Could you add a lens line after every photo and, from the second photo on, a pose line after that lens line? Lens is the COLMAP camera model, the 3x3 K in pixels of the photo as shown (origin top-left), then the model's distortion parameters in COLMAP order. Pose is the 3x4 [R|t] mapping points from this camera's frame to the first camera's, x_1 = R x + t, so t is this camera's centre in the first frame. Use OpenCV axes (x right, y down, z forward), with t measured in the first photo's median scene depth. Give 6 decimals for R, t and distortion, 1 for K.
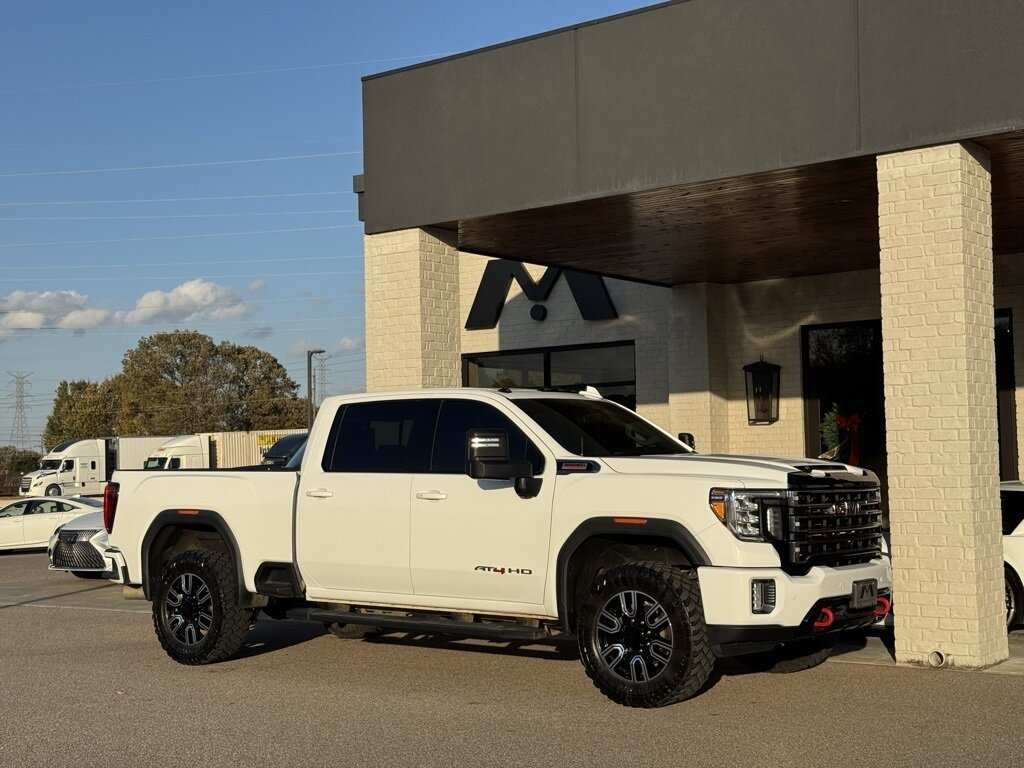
lens RADIAL K [[1422.8, 0, 515.7], [0, 1422.8, 385.3], [0, 0, 1]] dist [0.137264, 0.000000]
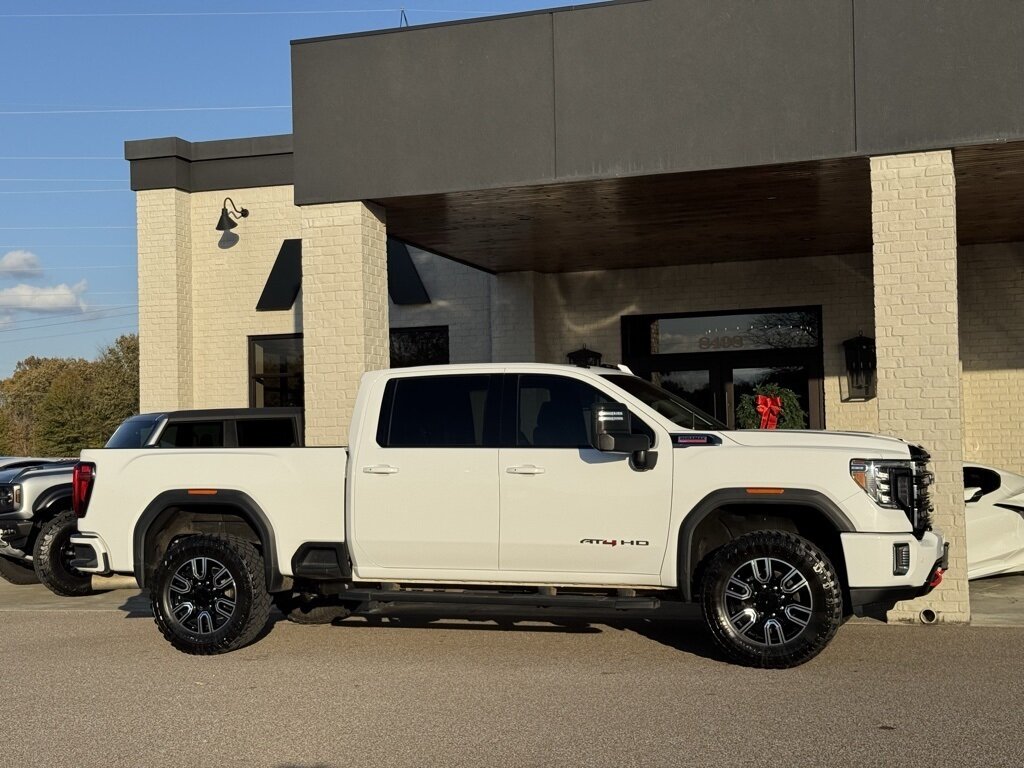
lens RADIAL K [[1422.8, 0, 506.6], [0, 1422.8, 383.8], [0, 0, 1]] dist [0.137264, 0.000000]
pose [[0.948322, 0.013861, 0.317005, -0.354148], [-0.014644, 0.999893, 0.000086, 0.015733], [-0.316970, -0.004724, 0.948424, 0.055474]]
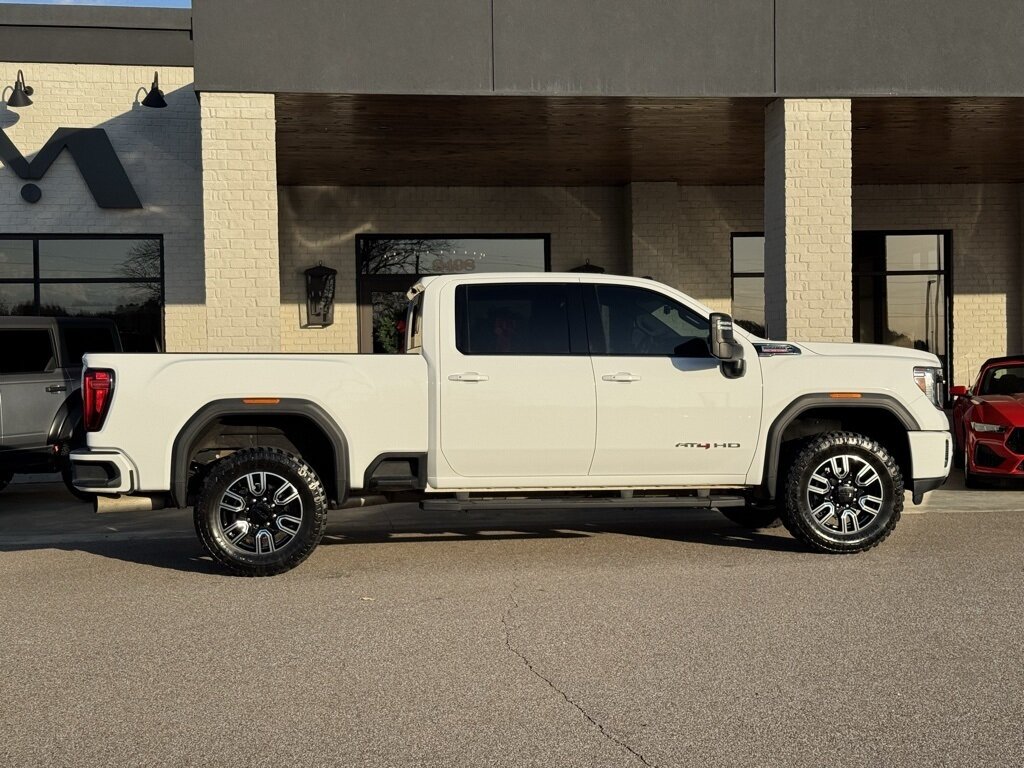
lens RADIAL K [[1422.8, 0, 509.8], [0, 1422.8, 383.4], [0, 0, 1]] dist [0.137264, 0.000000]
pose [[0.703774, 0.000936, 0.710423, -0.768448], [-0.036593, 0.998719, 0.034935, 0.044580], [-0.709480, -0.050583, 0.702907, 0.308934]]
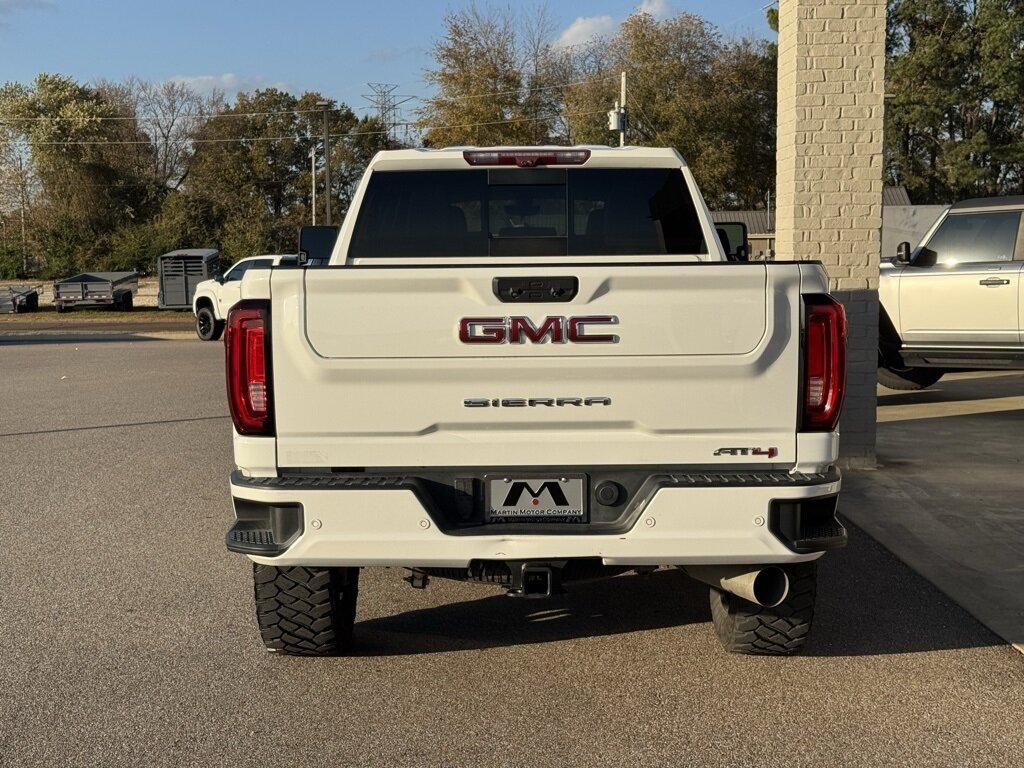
lens RADIAL K [[1422.8, 0, 515.3], [0, 1422.8, 391.6], [0, 0, 1]] dist [0.137264, 0.000000]
pose [[0.616051, 0.095649, -0.781878, 0.546631], [0.038826, 0.987707, 0.151420, 0.009542], [0.786749, -0.123640, 0.604764, 0.530856]]
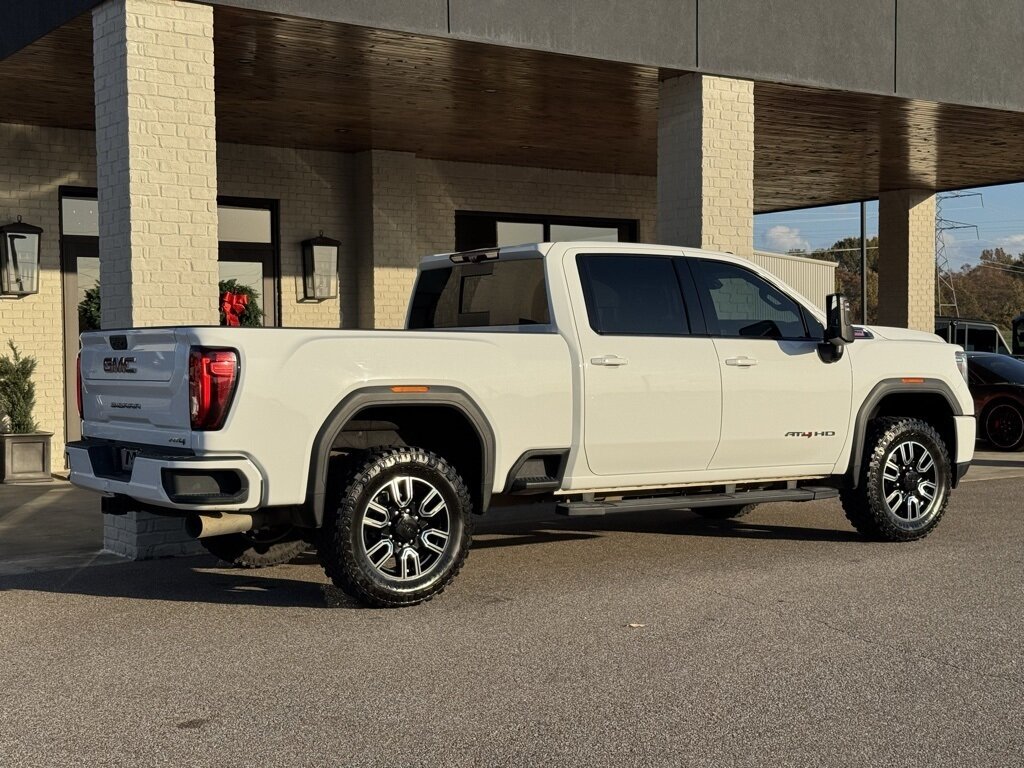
lens RADIAL K [[1422.8, 0, 513.4], [0, 1422.8, 383.0], [0, 0, 1]] dist [0.137264, 0.000000]
pose [[0.307942, -0.008337, 0.951369, -0.910685], [-0.050799, 0.998391, 0.025192, 0.068781], [-0.950048, -0.056086, 0.307023, 0.779510]]
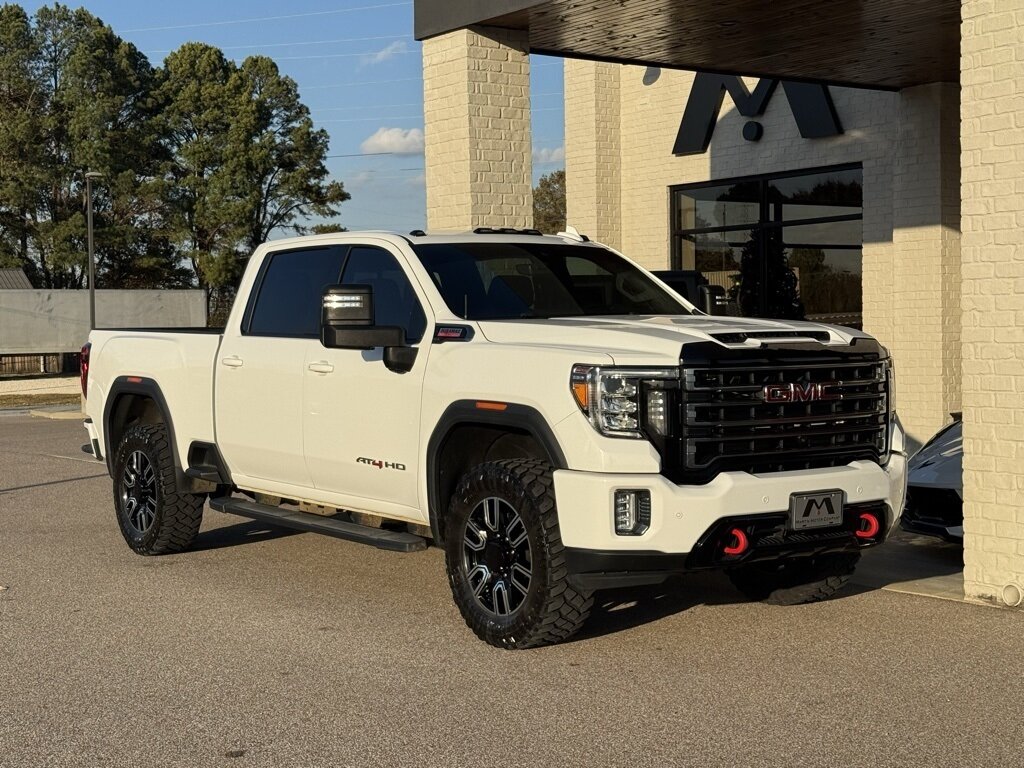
lens RADIAL K [[1562.9, 0, 512.5], [0, 1562.9, 382.8], [0, 0, 1]] dist [0.142015, 0.000000]
pose [[0.958578, 0.012823, -0.284542, 0.267349], [0.016037, 0.994972, 0.098863, 0.001154], [0.284379, -0.099331, 0.953552, 0.177911]]
